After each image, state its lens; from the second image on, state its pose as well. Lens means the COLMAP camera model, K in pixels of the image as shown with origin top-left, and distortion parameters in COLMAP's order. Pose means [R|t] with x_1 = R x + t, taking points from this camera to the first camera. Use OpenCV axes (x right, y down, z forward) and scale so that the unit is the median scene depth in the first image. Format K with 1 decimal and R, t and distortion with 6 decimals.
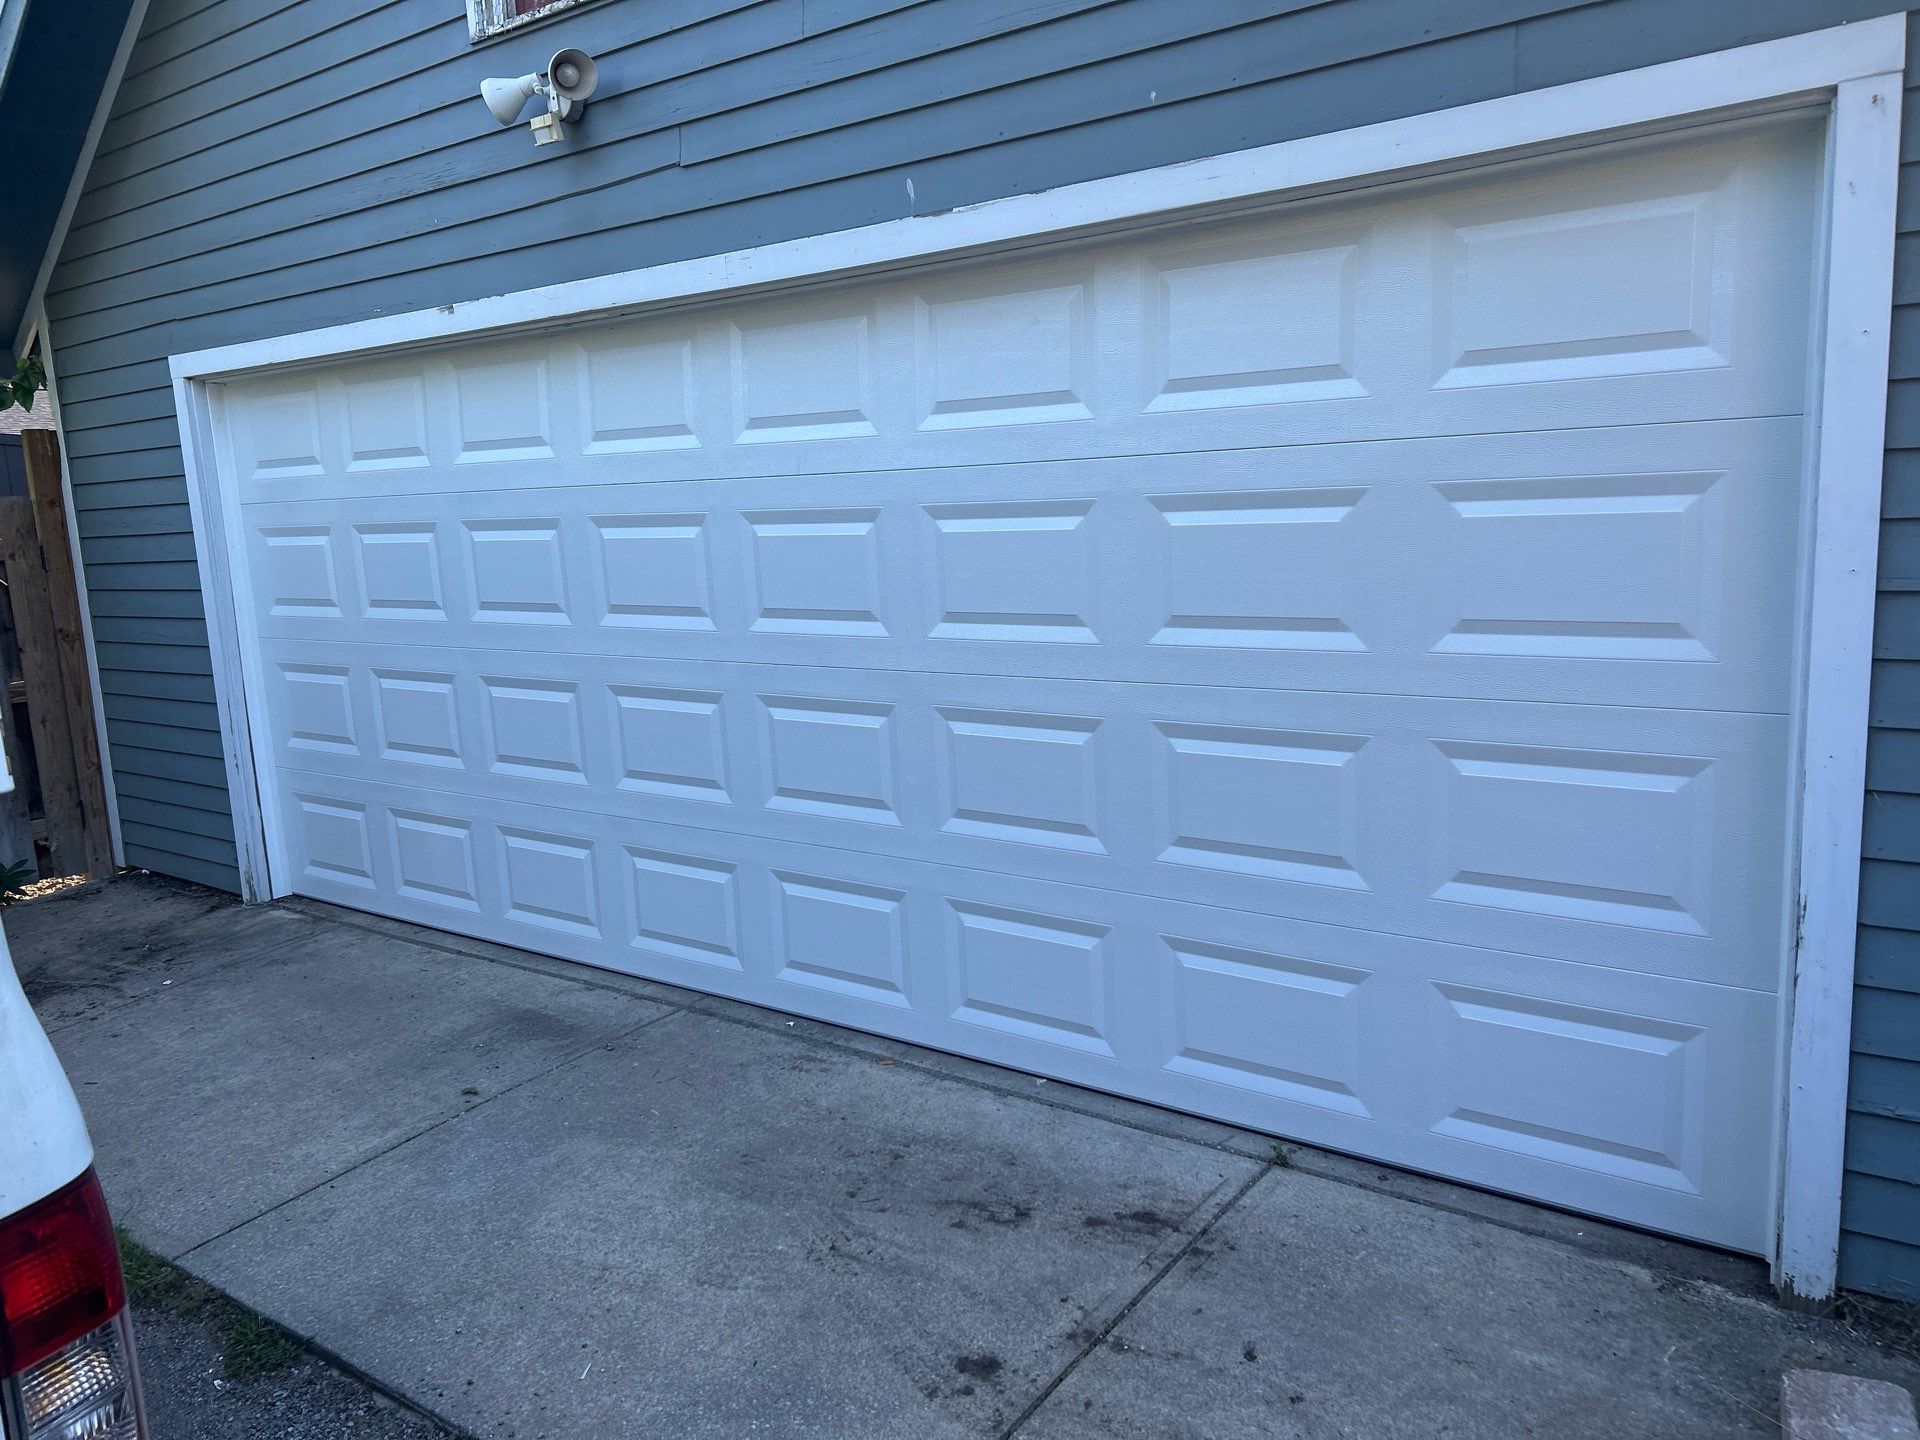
lens RADIAL K [[1429.0, 0, 950.6], [0, 1429.0, 721.6], [0, 0, 1]] dist [0.055752, -0.057708]
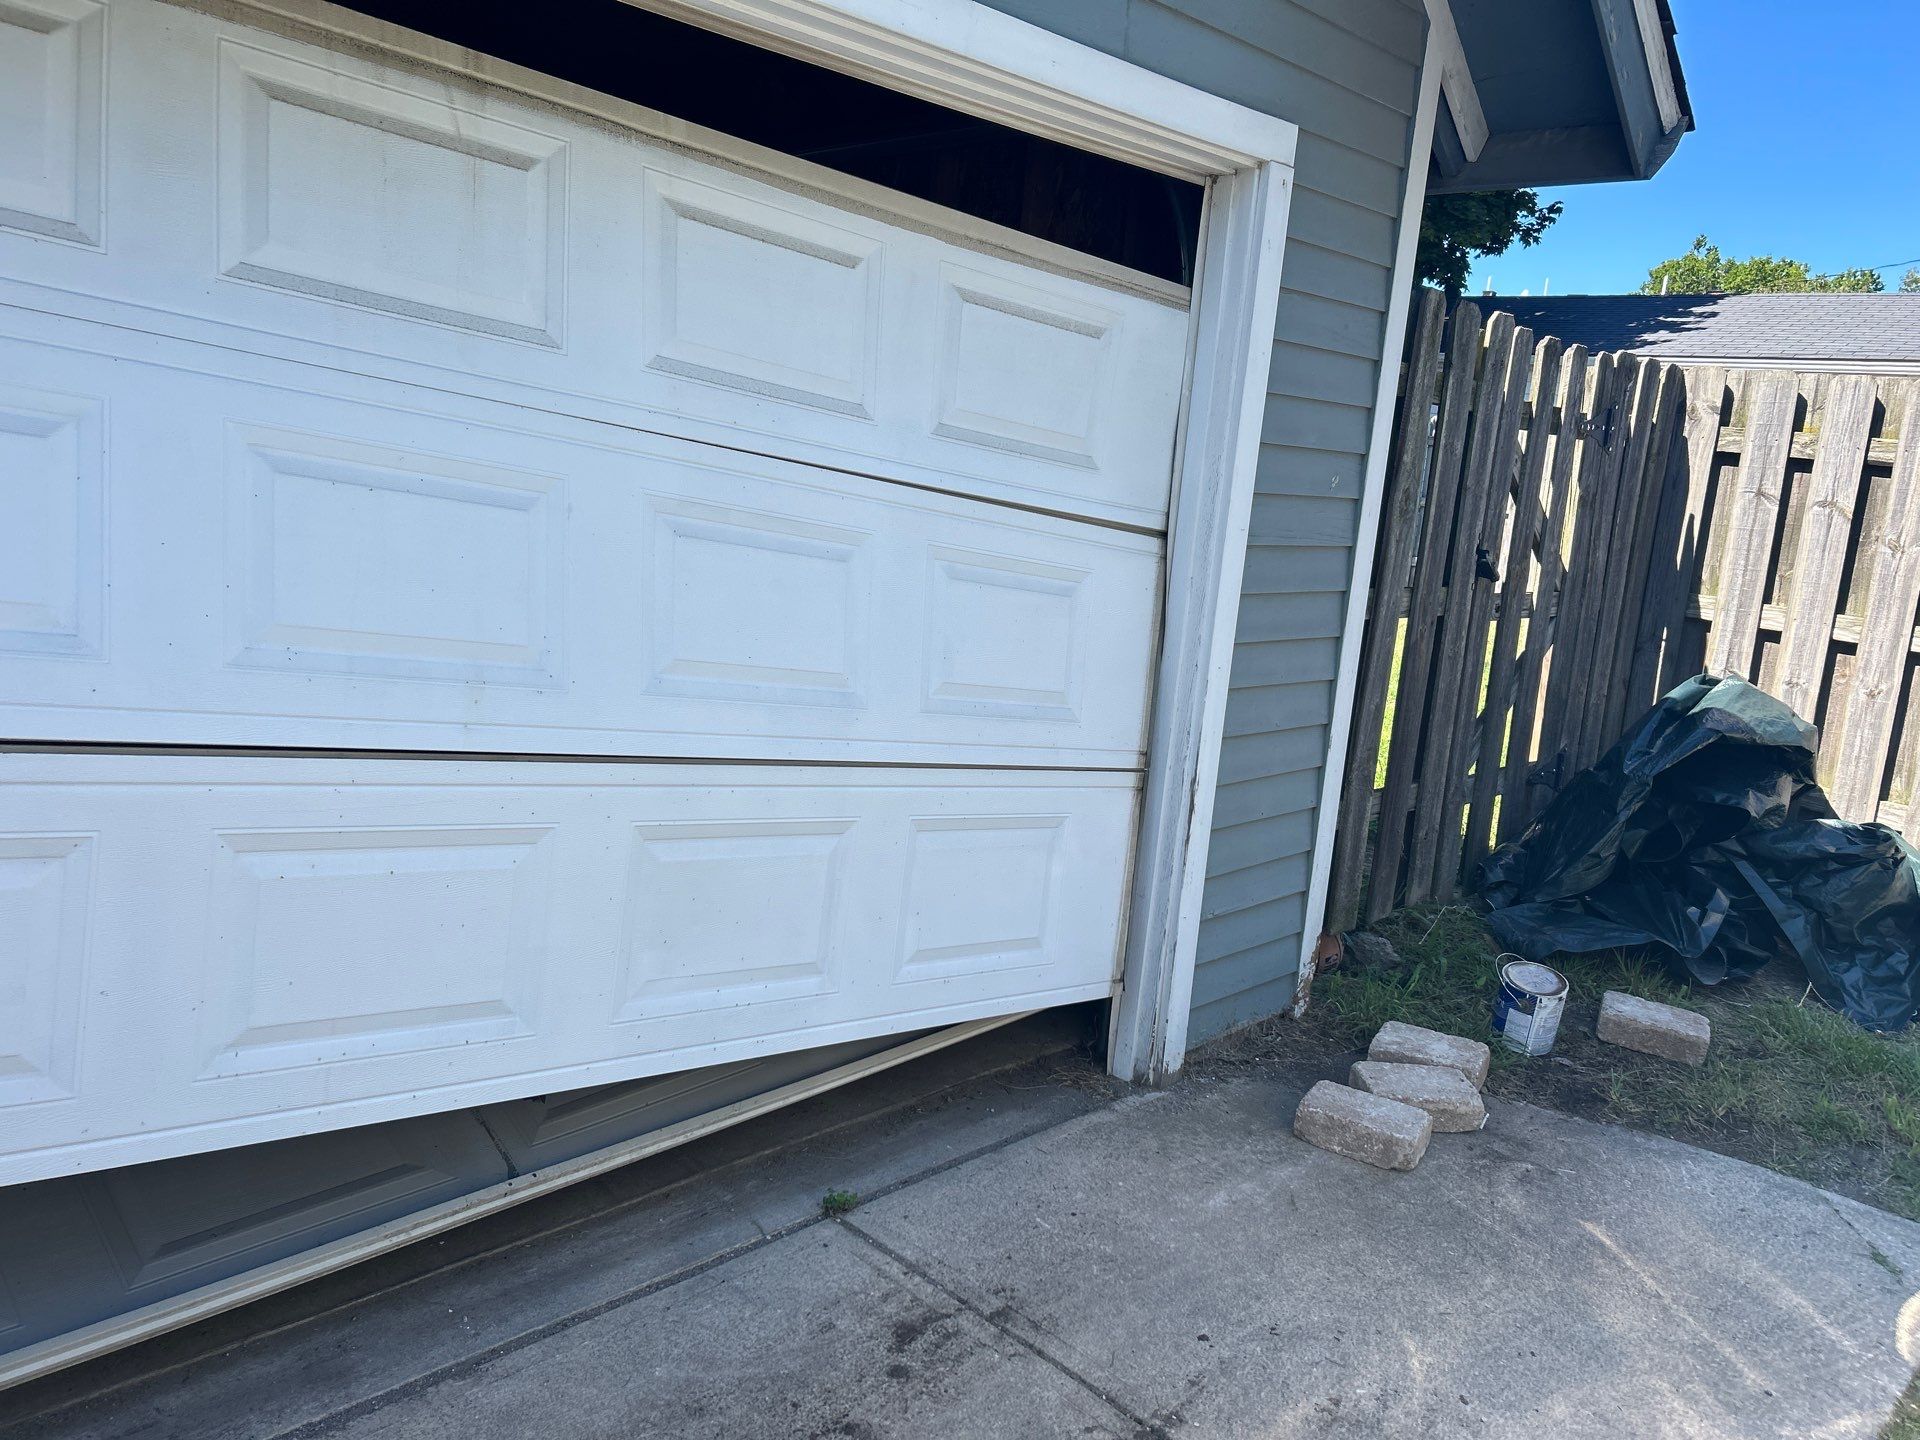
lens RADIAL K [[1429.0, 0, 952.2], [0, 1429.0, 733.7], [0, 0, 1]] dist [0.055752, -0.057708]
pose [[0.135330, -0.126581, 0.982682, -0.539844], [0.076541, 0.990177, 0.117005, -0.064726], [-0.987840, 0.059381, 0.143689, 0.760987]]
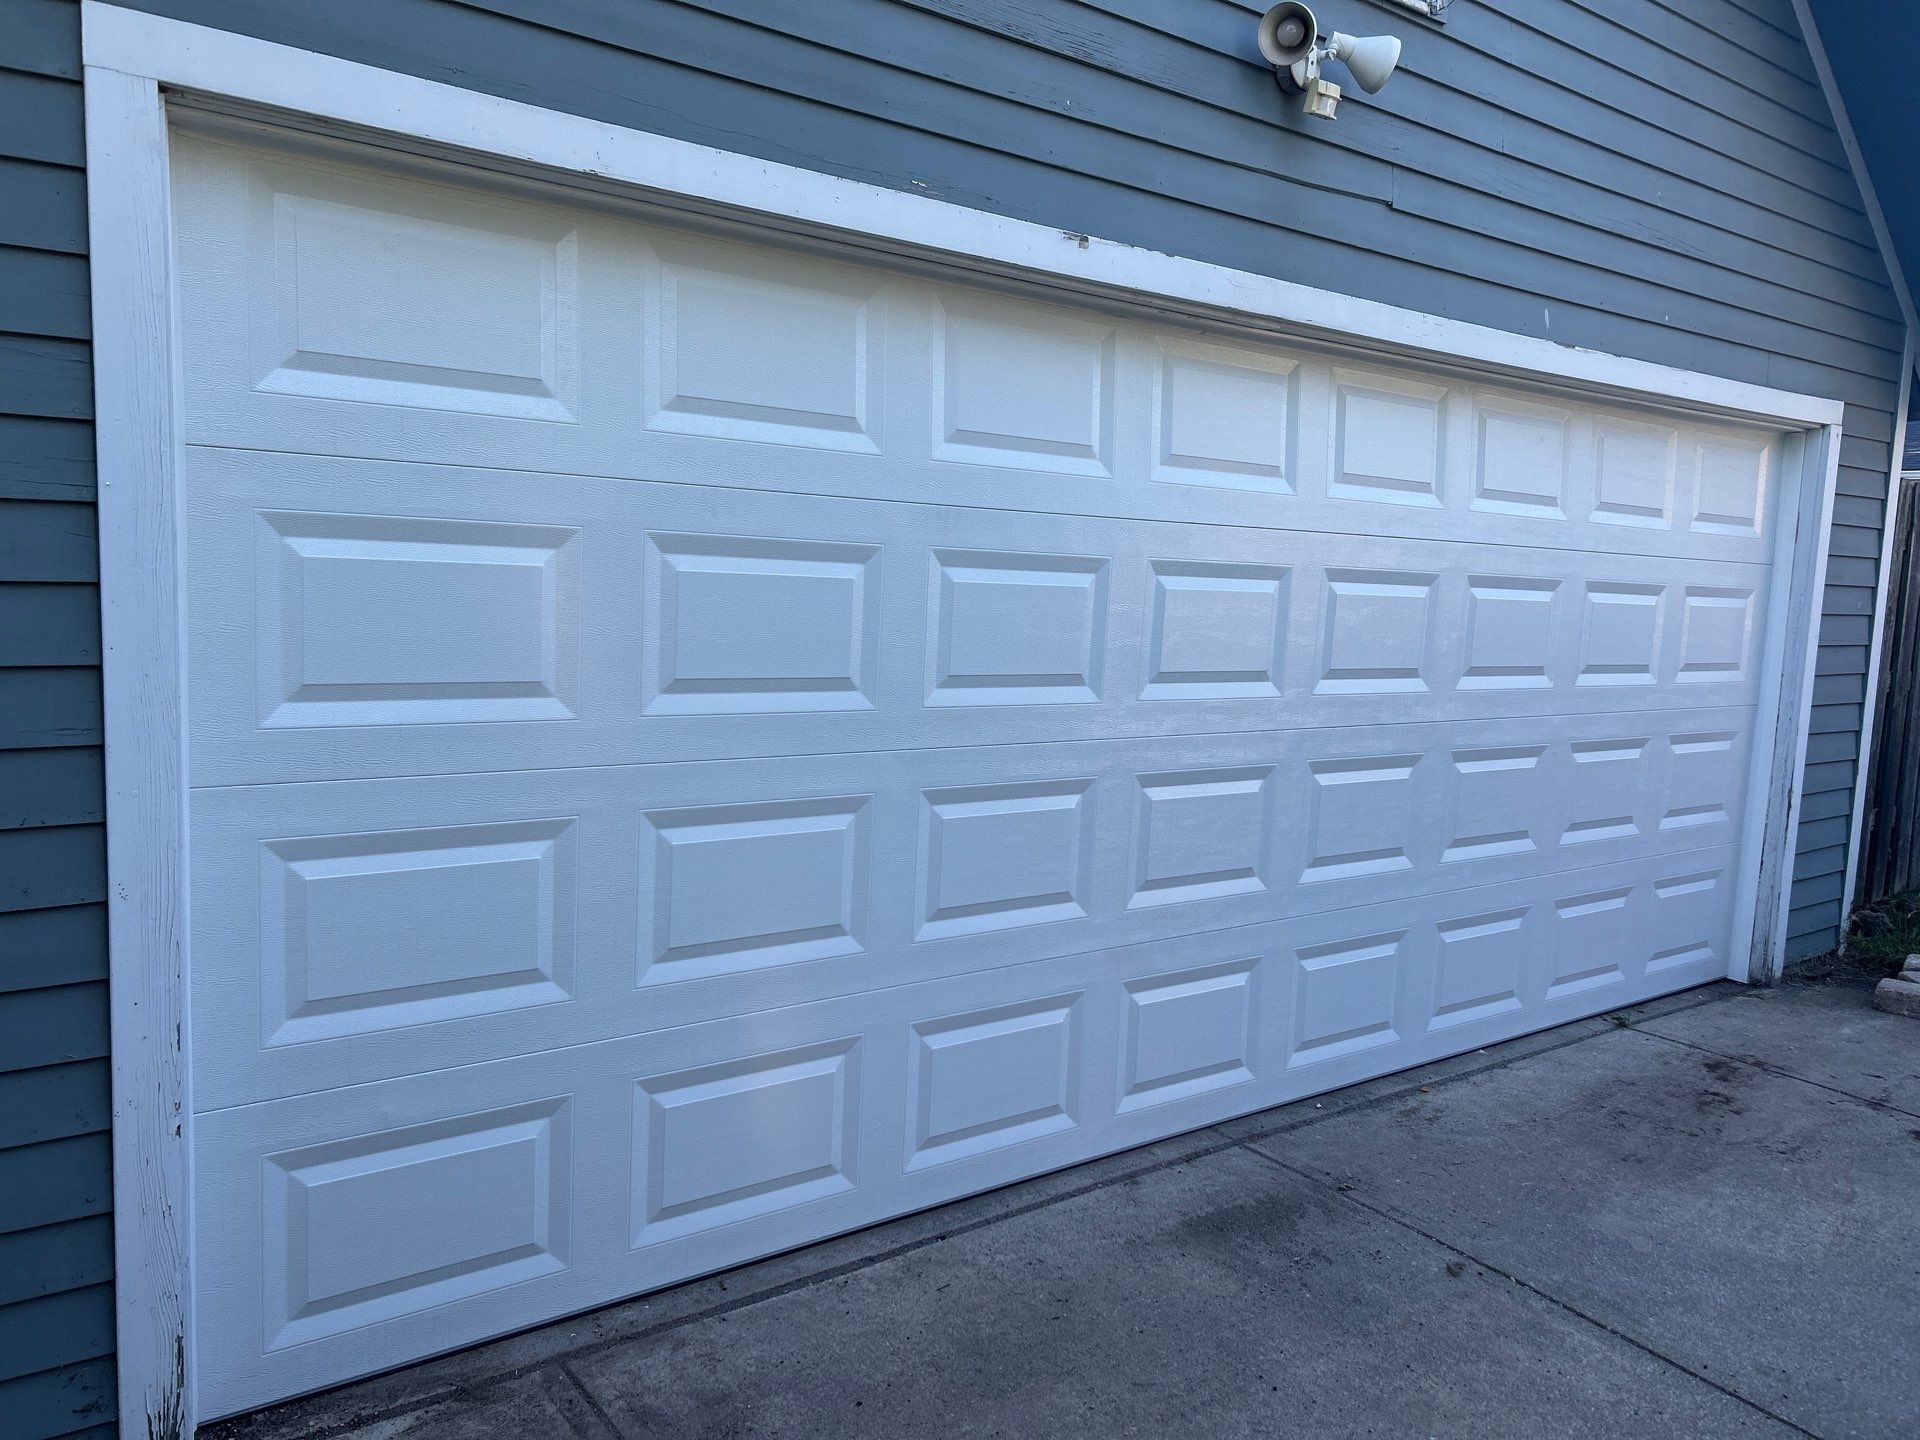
lens RADIAL K [[1429.0, 0, 927.6], [0, 1429.0, 739.1], [0, 0, 1]] dist [0.055752, -0.057708]
pose [[0.280918, -0.049502, 0.958454, -1.359139], [0.108656, 0.993888, 0.019485, -0.097612], [-0.953561, 0.098668, 0.284580, 1.186444]]
